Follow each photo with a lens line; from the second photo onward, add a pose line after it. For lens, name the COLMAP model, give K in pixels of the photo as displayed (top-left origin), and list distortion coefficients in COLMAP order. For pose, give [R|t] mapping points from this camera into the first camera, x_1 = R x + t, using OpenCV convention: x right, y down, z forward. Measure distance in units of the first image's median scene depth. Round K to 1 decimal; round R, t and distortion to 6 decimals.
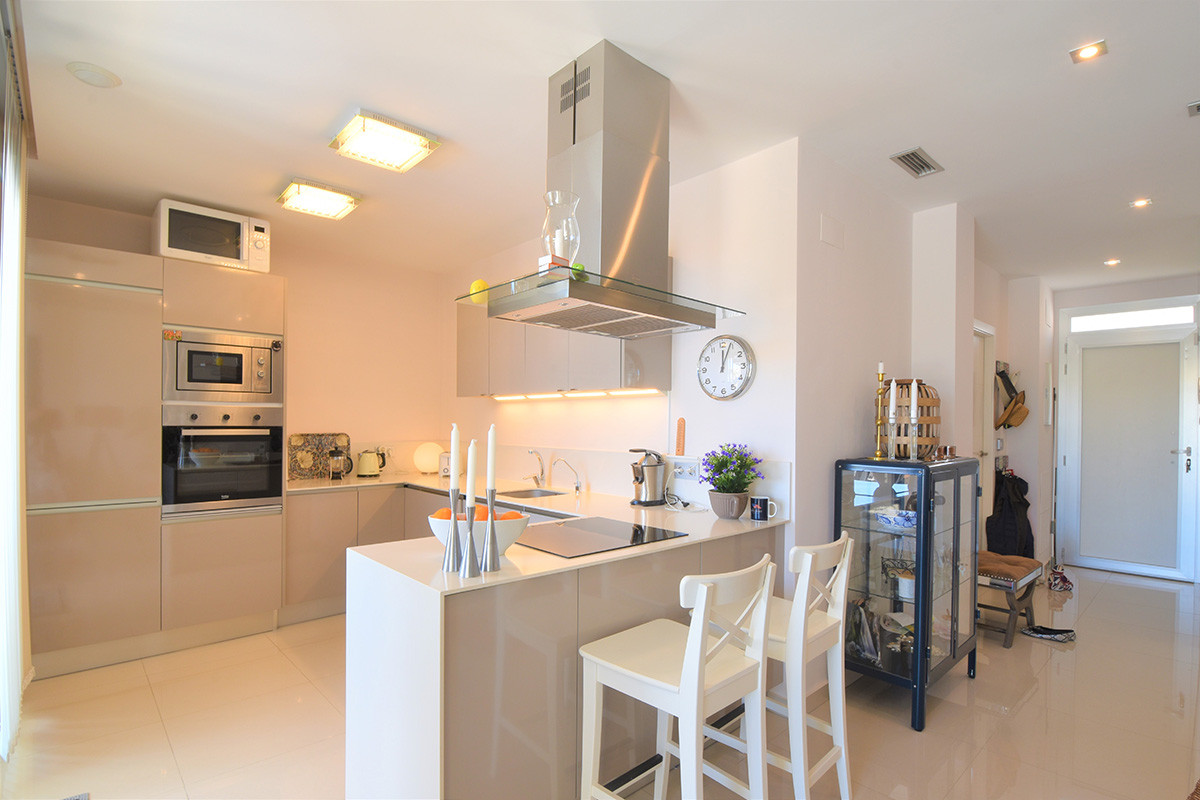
lens RADIAL K [[569.0, 0, 586.5], [0, 569.0, 423.1], [0, 0, 1]] dist [0.007575, -0.016509]
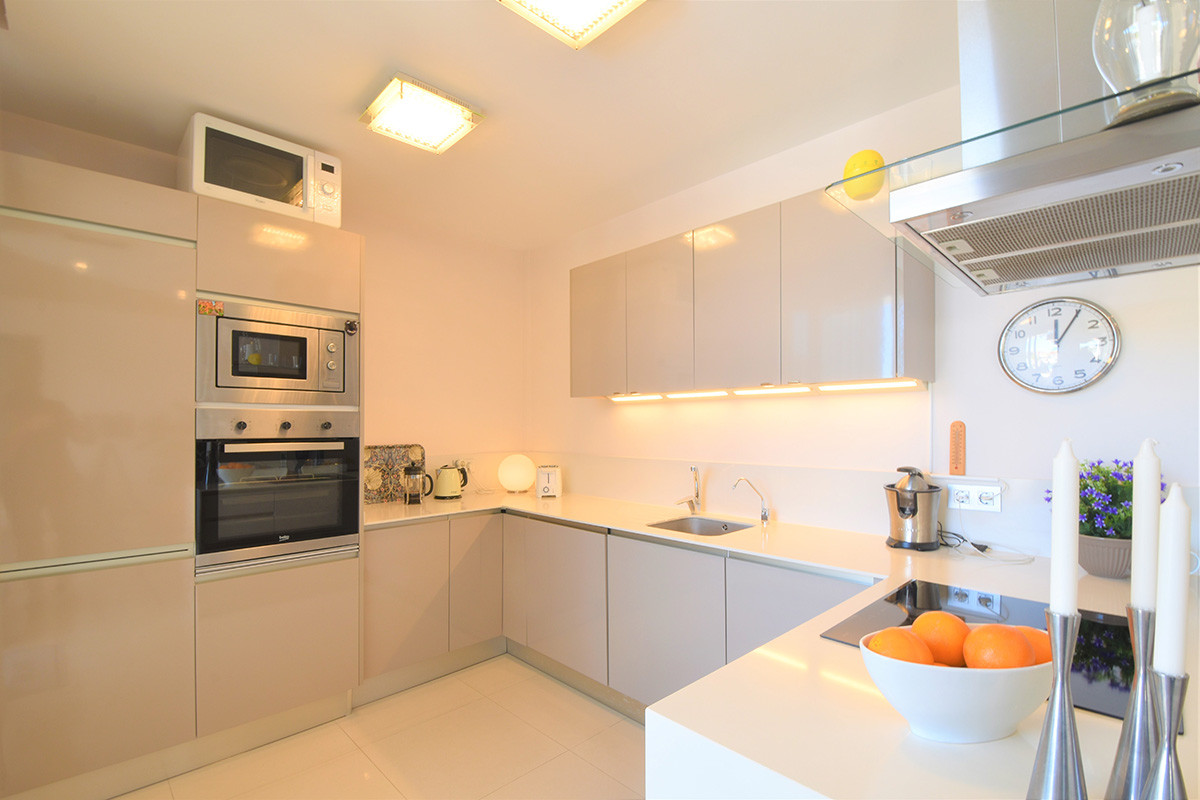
lens RADIAL K [[531.1, 0, 571.6], [0, 531.1, 426.4], [0, 0, 1]] dist [-0.000467, -0.002994]
pose [[0.999737, -0.008714, 0.021207, -0.316013], [0.008727, 0.999962, -0.000511, -0.006642], [-0.021202, 0.000695, 0.999775, 0.358630]]
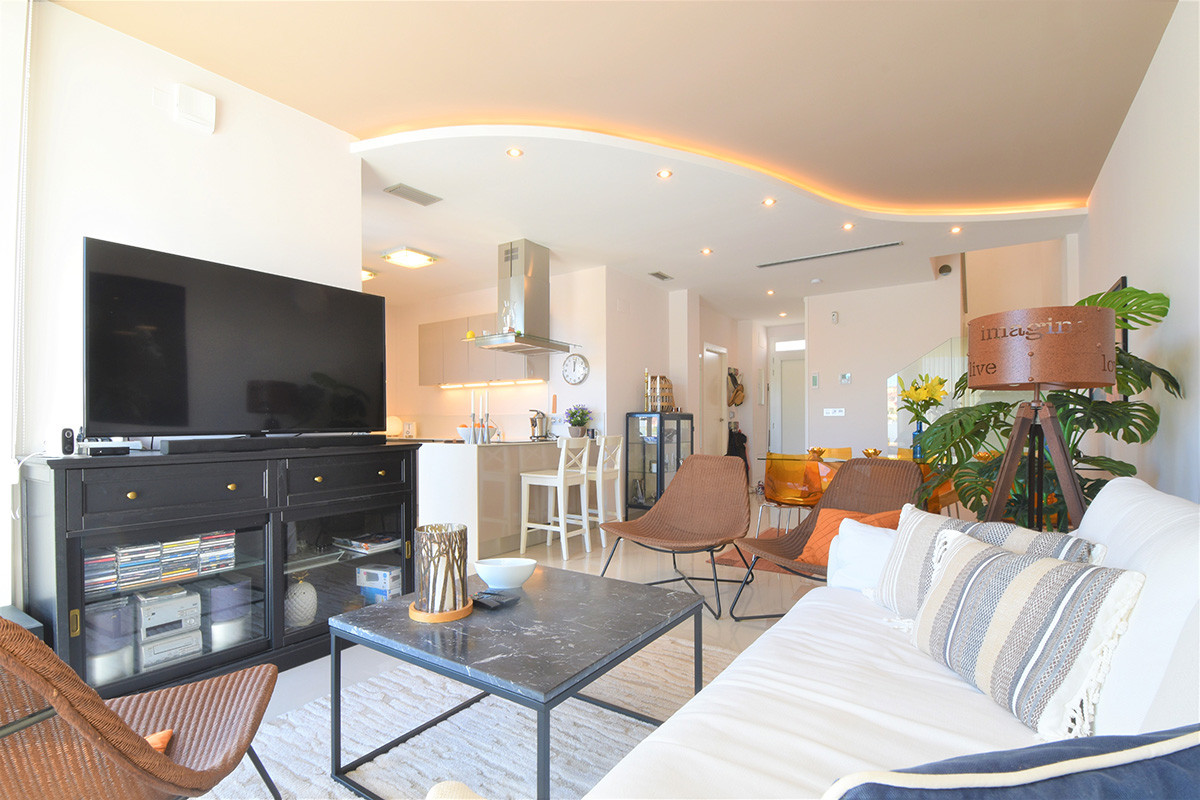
lens RADIAL K [[569.0, 0, 595.5], [0, 569.0, 416.4], [0, 0, 1]] dist [0.007575, -0.016509]
pose [[0.969577, -0.008662, 0.244633, -0.179375], [0.012408, 0.999828, -0.013776, 0.095500], [-0.244472, 0.016393, 0.969518, -0.945247]]
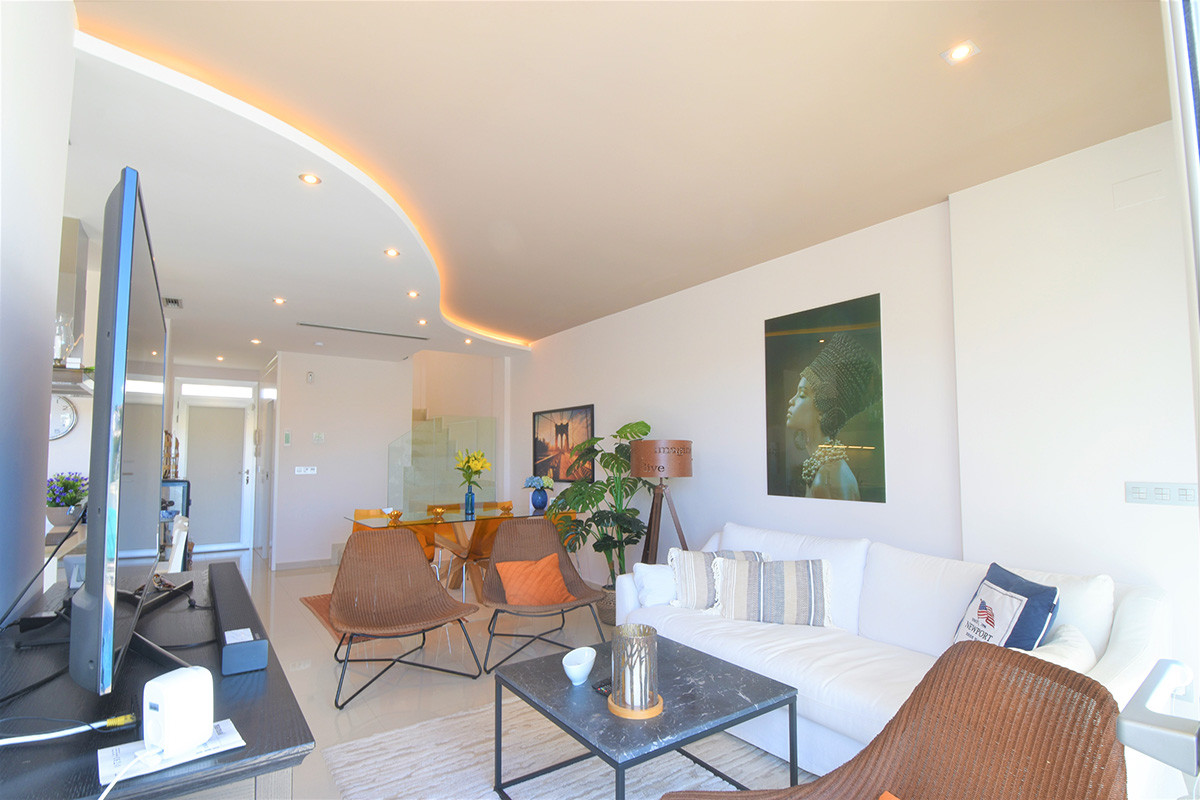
lens RADIAL K [[569.0, 0, 583.5], [0, 569.0, 419.4], [0, 0, 1]] dist [0.007575, -0.016509]
pose [[0.128213, 0.056366, 0.990144, -0.842884], [0.007958, 0.998293, -0.057861, -0.003421], [-0.991715, 0.015298, 0.127545, -0.389159]]
